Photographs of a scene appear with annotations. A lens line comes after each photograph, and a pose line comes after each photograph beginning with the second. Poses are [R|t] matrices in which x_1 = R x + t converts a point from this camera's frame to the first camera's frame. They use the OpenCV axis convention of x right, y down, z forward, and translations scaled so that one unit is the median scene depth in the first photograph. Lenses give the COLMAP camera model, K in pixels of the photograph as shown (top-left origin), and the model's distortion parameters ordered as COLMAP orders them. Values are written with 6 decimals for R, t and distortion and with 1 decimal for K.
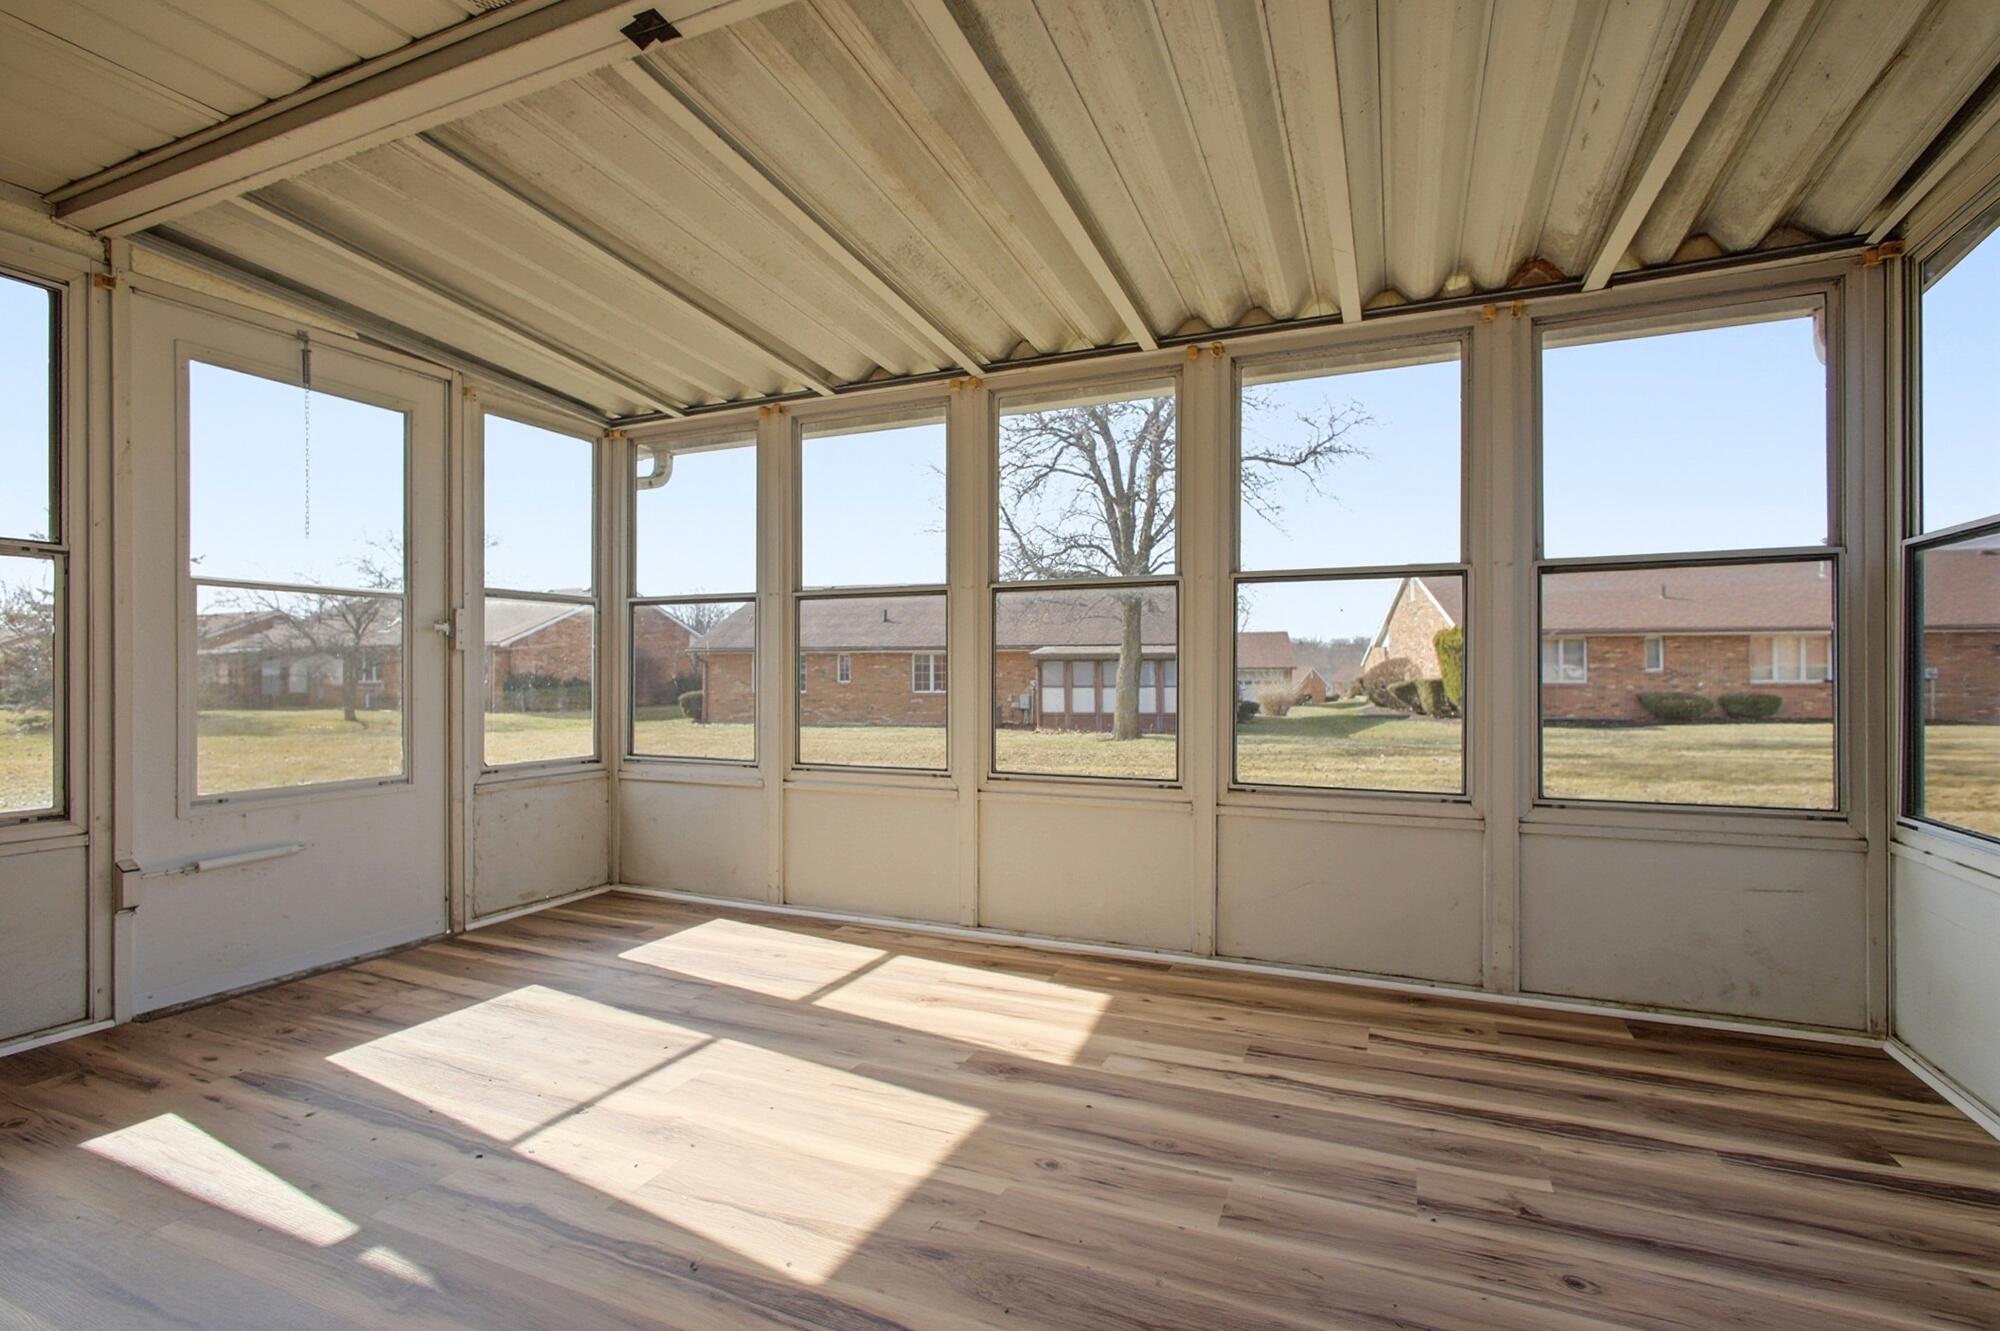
lens RADIAL K [[932.0, 0, 996.5], [0, 932.0, 666.1], [0, 0, 1]] dist [-0.003060, -0.001558]
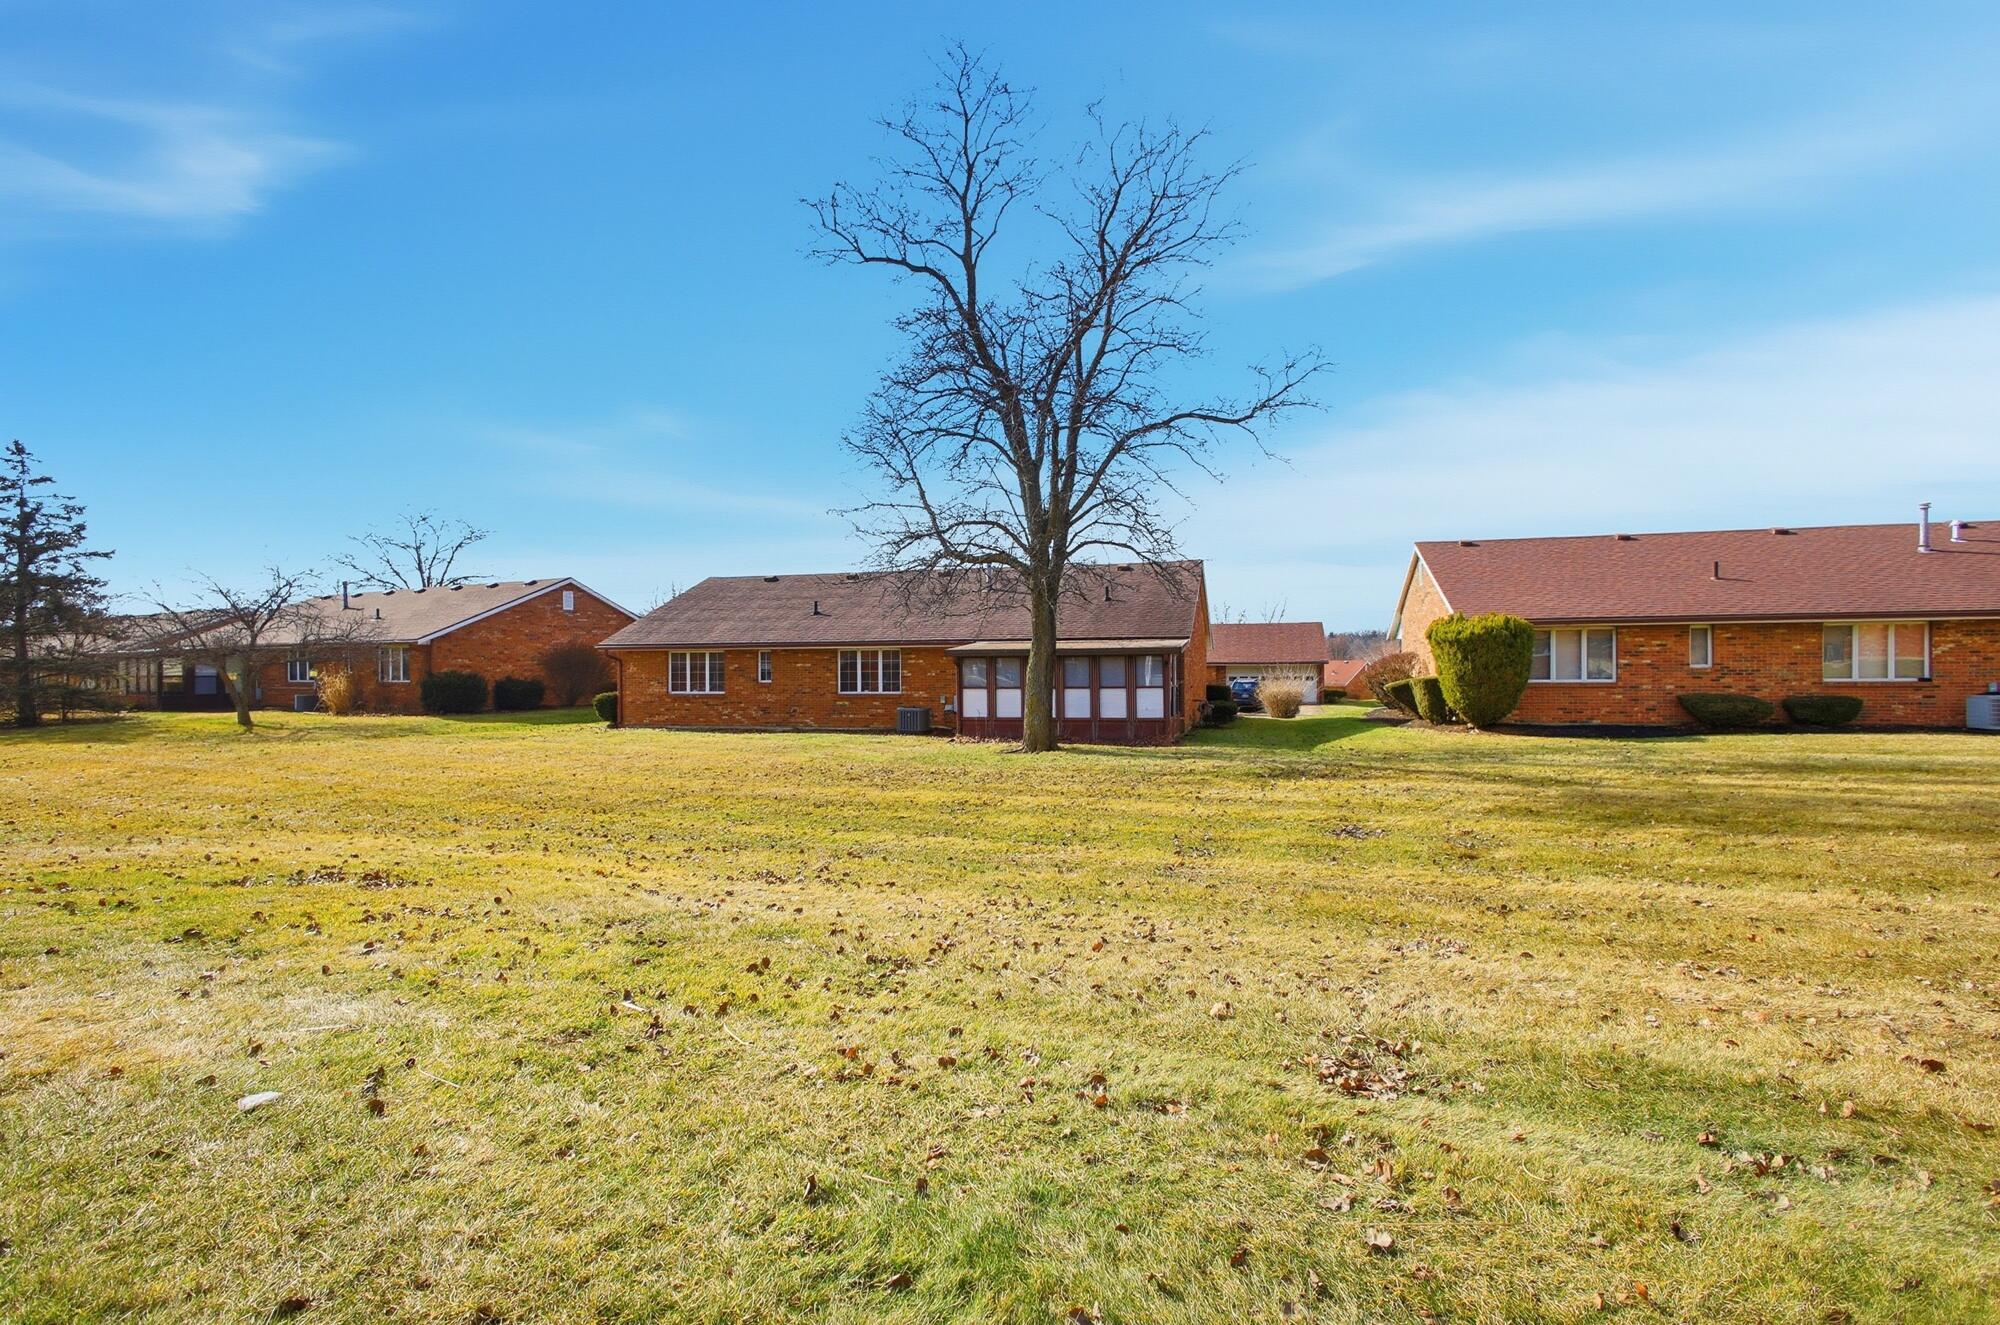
lens RADIAL K [[932.0, 0, 1006.0], [0, 932.0, 665.0], [0, 0, 1]] dist [-0.003060, -0.001558]
pose [[0.997532, -0.003371, -0.070135, 0.151796], [0.003699, 0.999983, 0.004556, -0.002951], [0.070119, -0.004805, 0.997527, 0.136657]]
